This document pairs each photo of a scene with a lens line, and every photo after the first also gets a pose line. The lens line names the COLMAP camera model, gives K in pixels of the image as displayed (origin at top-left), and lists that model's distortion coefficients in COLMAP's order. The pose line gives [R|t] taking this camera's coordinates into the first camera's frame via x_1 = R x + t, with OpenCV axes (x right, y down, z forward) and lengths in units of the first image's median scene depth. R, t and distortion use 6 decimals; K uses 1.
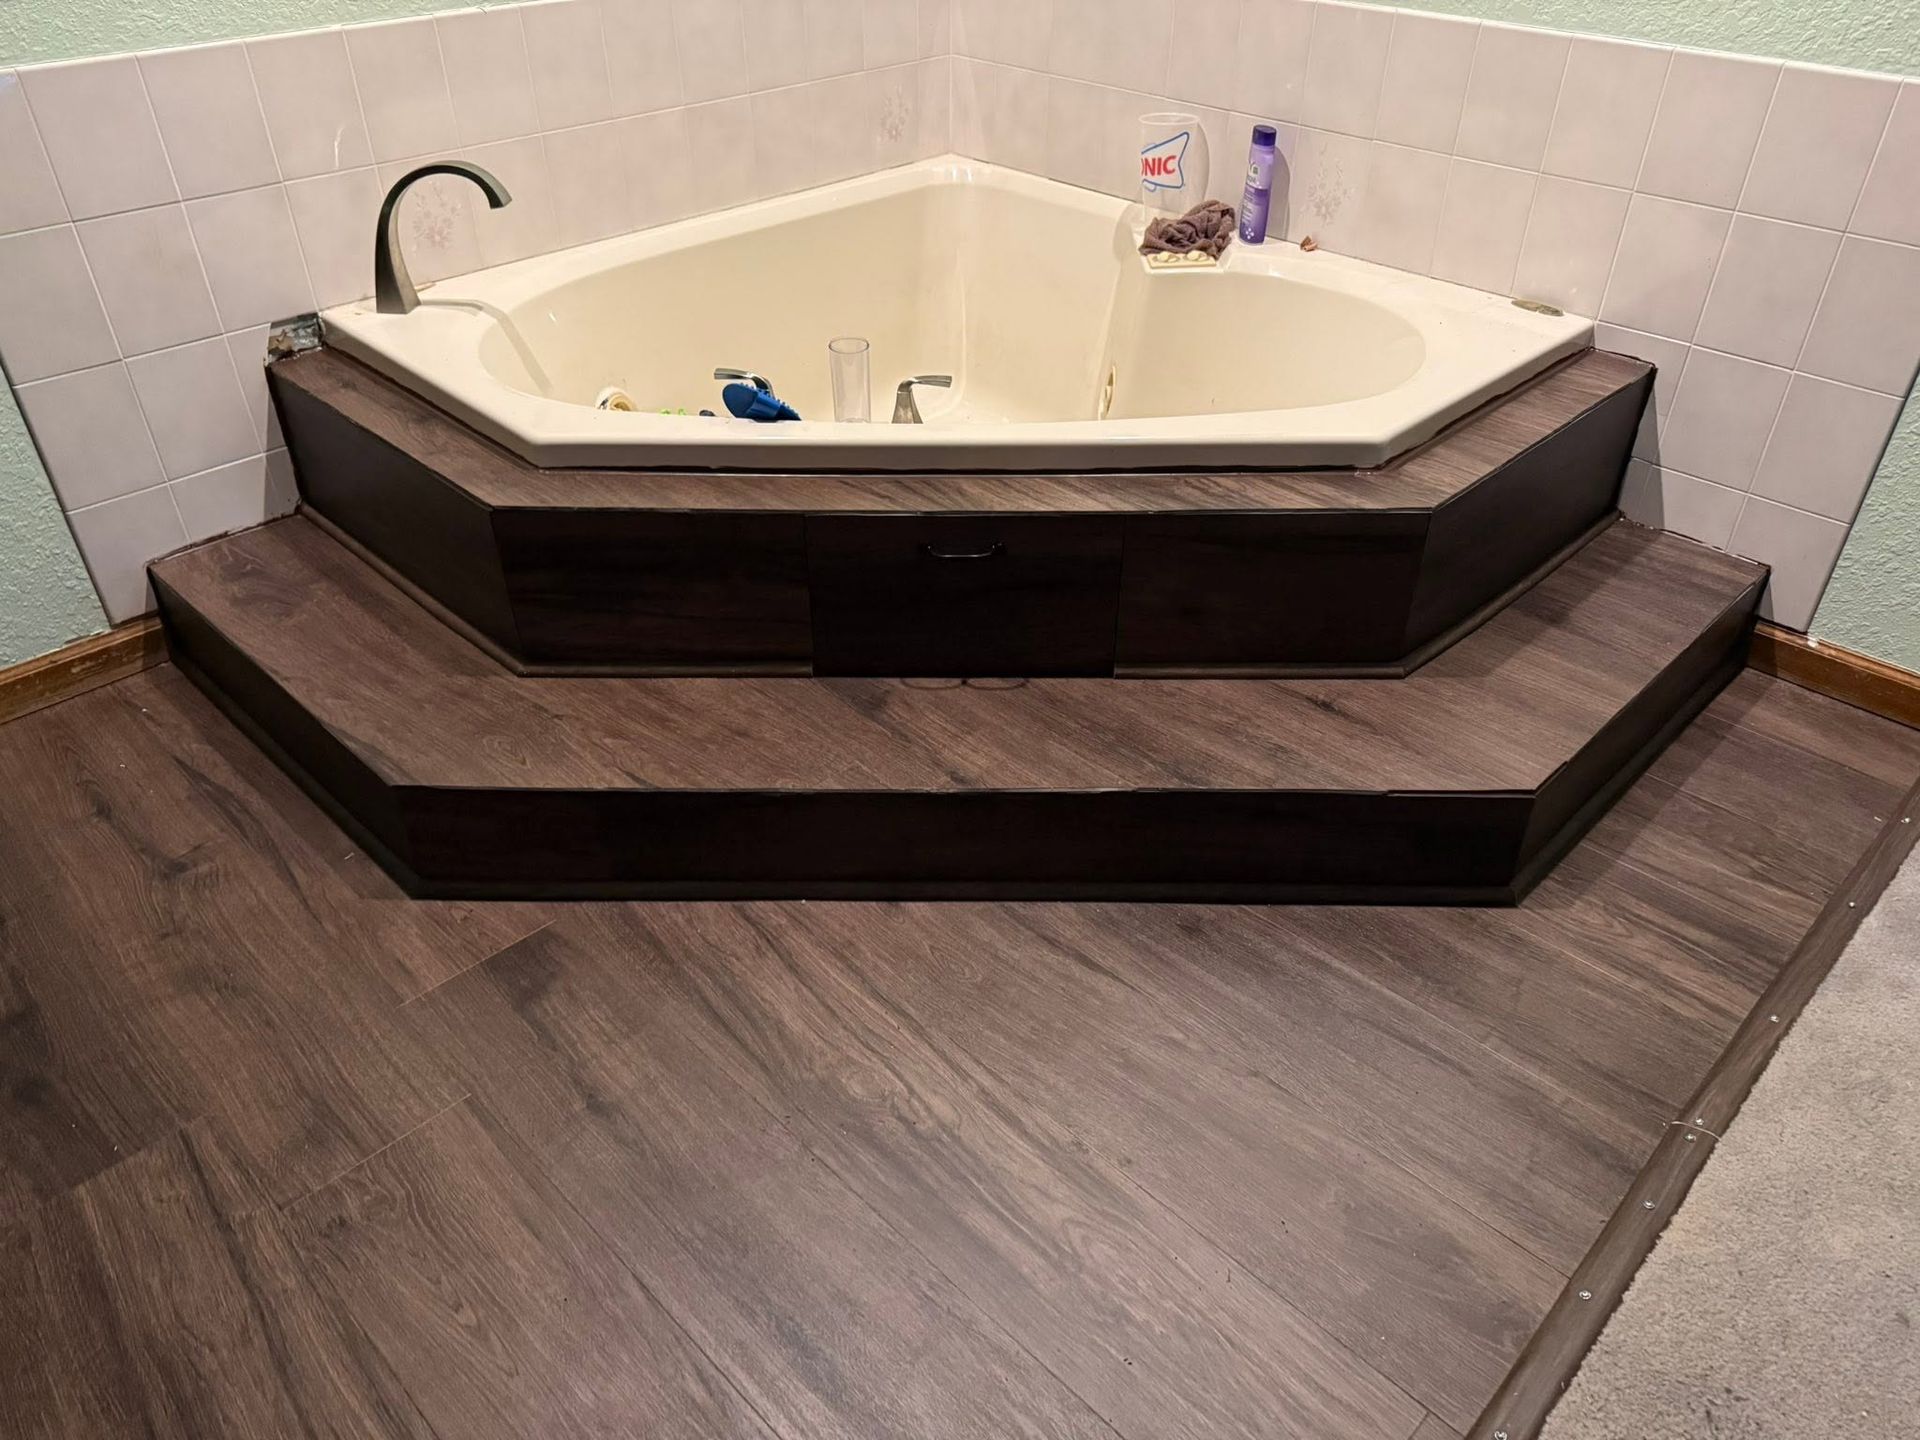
lens RADIAL K [[1383.9, 0, 960.0], [0, 1383.9, 720.0], [0, 0, 1]] dist [0.041261, -0.083051]
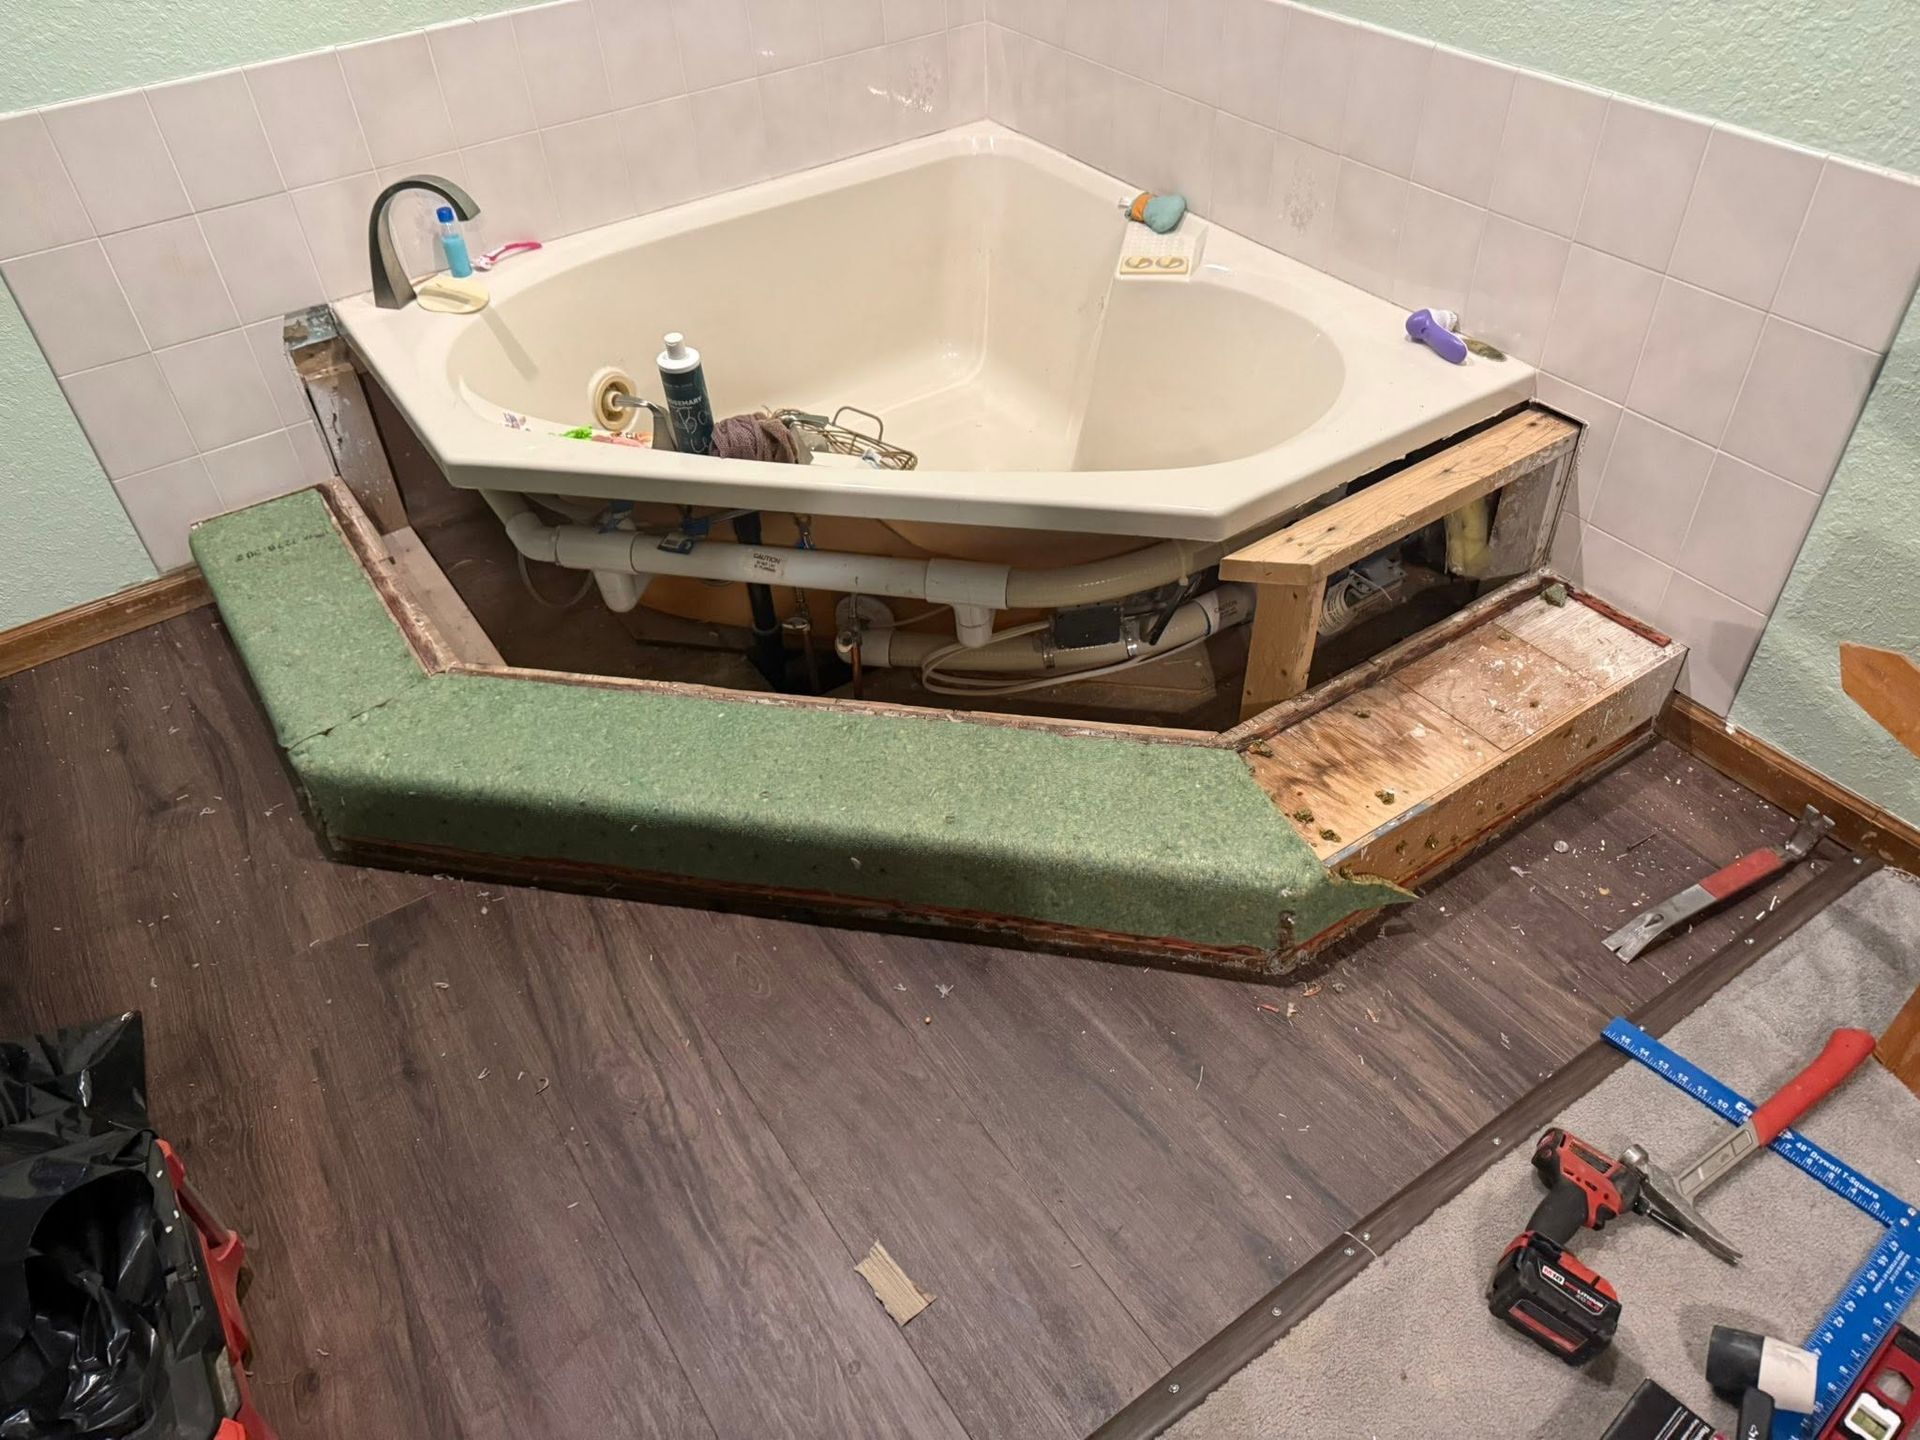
lens RADIAL K [[1376.4, 0, 960.0], [0, 1376.4, 720.0], [0, 0, 1]] dist [0.035848, -0.086016]
pose [[0.980332, 0.093981, -0.173544, 0.297345], [-0.074545, 0.990528, 0.115318, -0.149996], [0.182738, -0.100113, 0.978051, -0.022068]]
